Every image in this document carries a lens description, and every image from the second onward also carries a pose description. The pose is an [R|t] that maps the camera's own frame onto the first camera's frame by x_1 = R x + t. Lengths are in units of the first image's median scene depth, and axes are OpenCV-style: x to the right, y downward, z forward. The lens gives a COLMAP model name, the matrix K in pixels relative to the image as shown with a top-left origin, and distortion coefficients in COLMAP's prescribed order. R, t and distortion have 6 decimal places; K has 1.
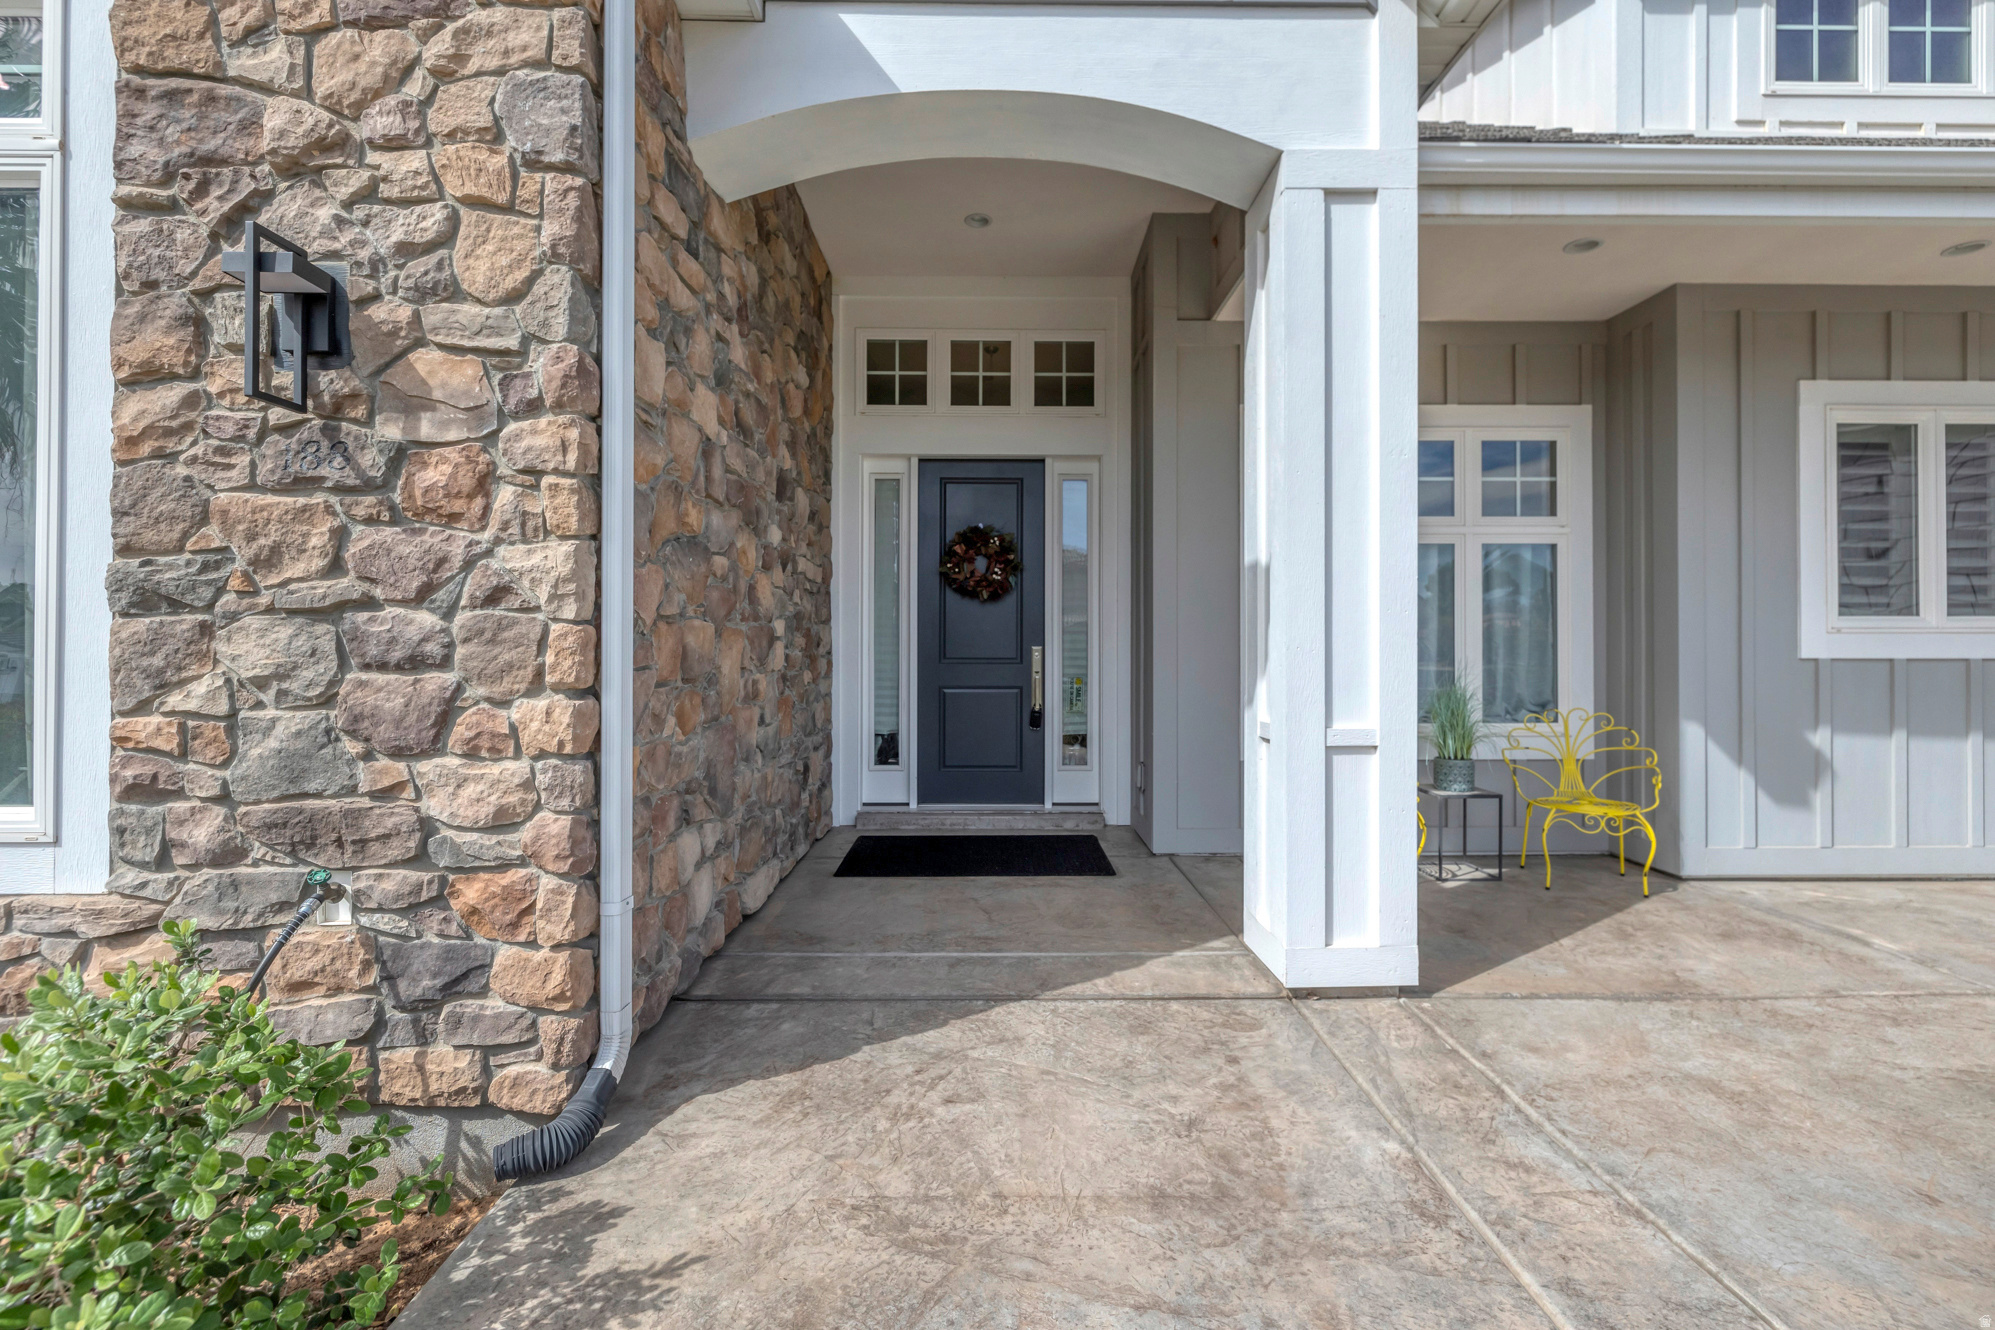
lens RADIAL K [[837.0, 0, 998.5], [0, 837.0, 646.6], [0, 0, 1]] dist [-0.001636, -0.000551]
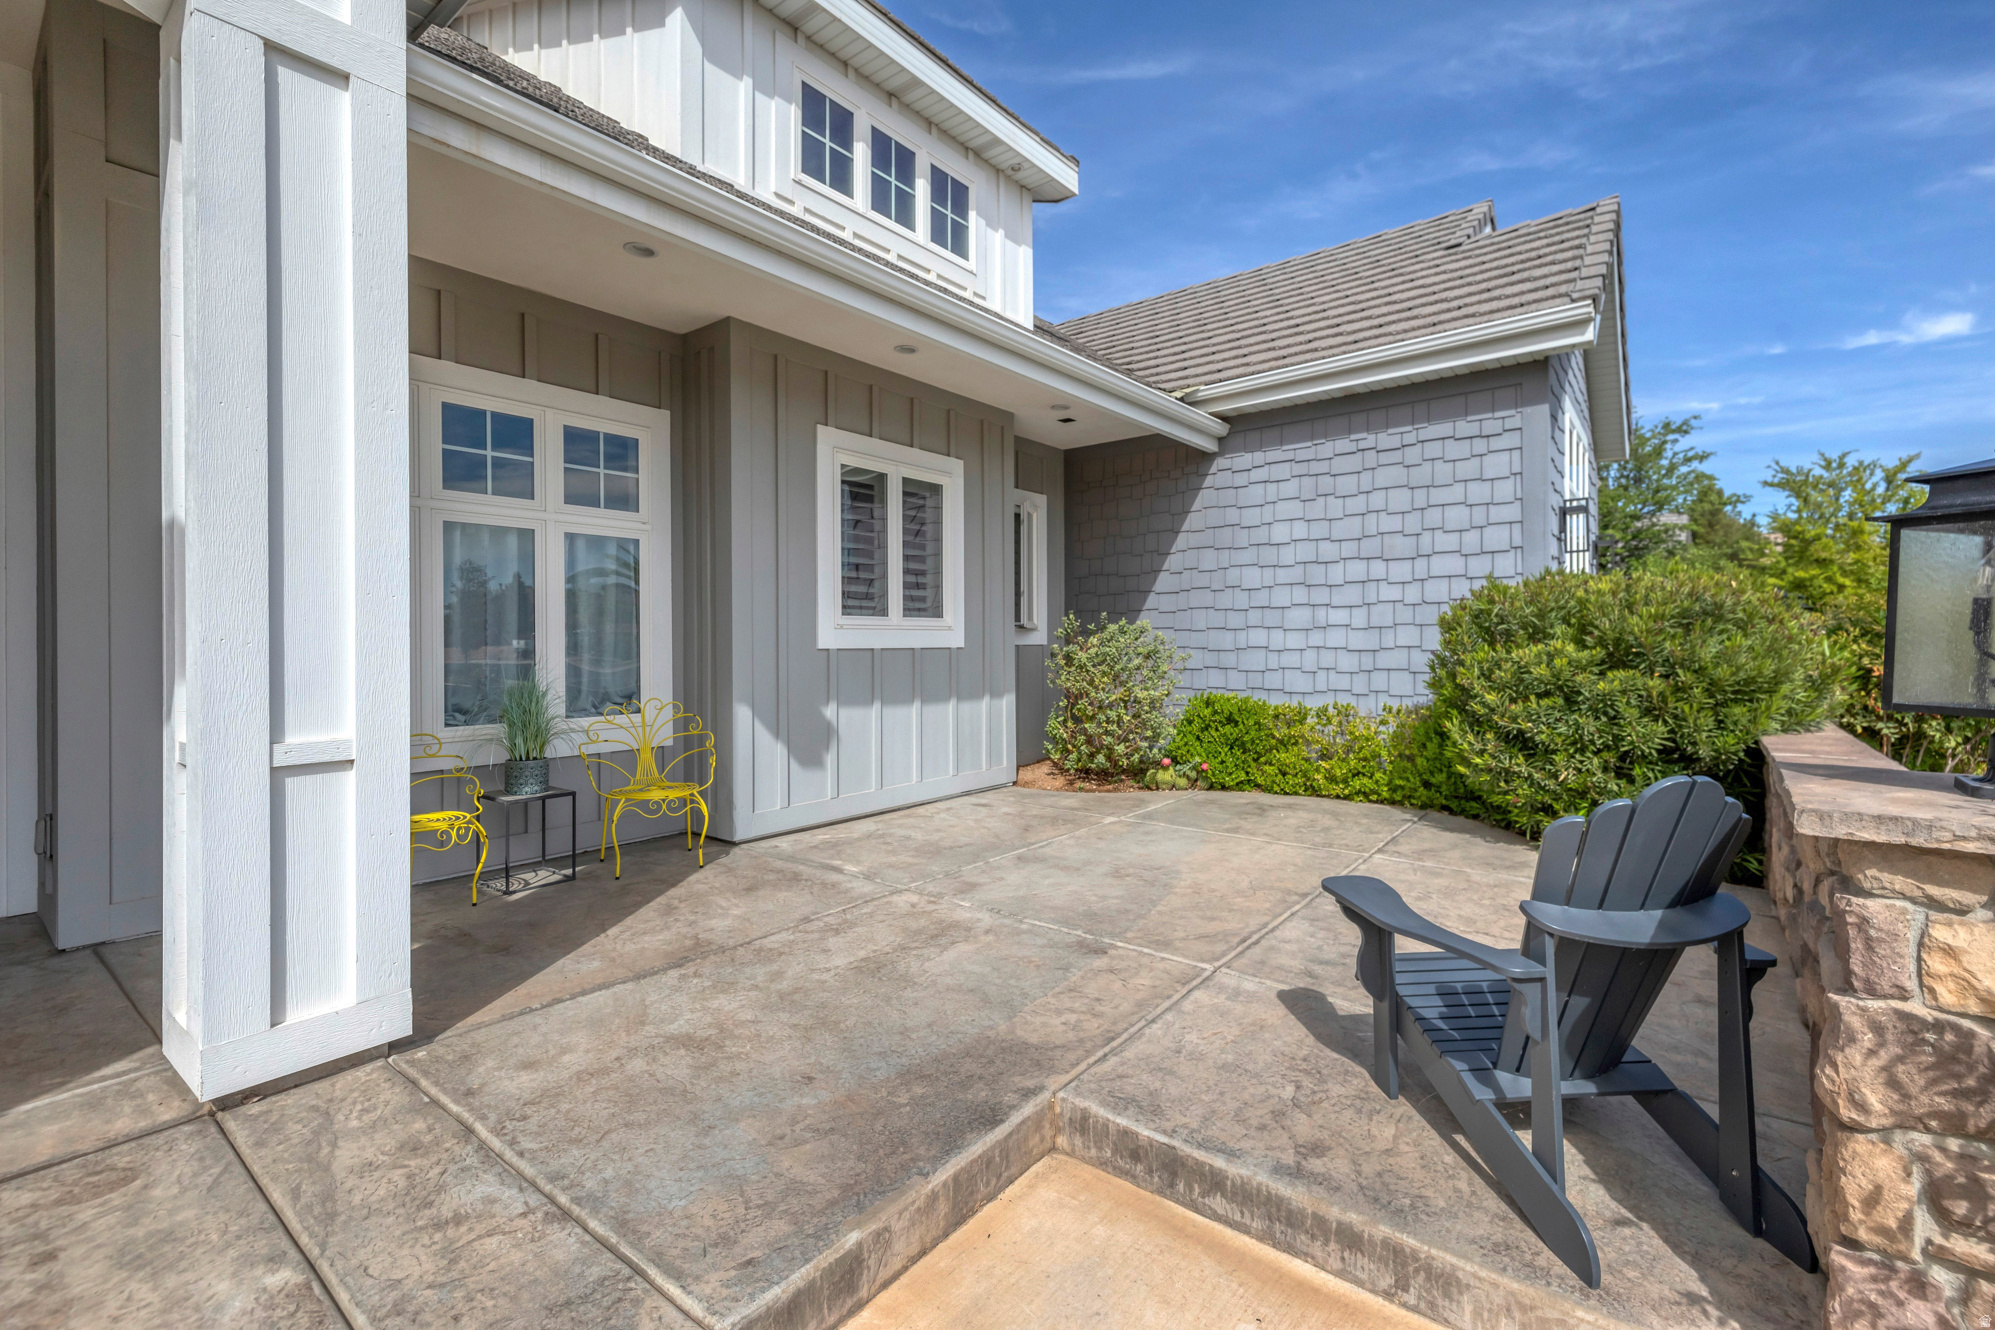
lens RADIAL K [[864.9, 0, 999.8], [0, 864.9, 646.2], [0, 0, 1]] dist [0.009154, -0.000485]
pose [[0.627246, -0.006171, 0.778797, 0.136316], [0.001066, 0.999974, 0.007064, 0.001616], [-0.778821, -0.003601, 0.627236, -0.018053]]
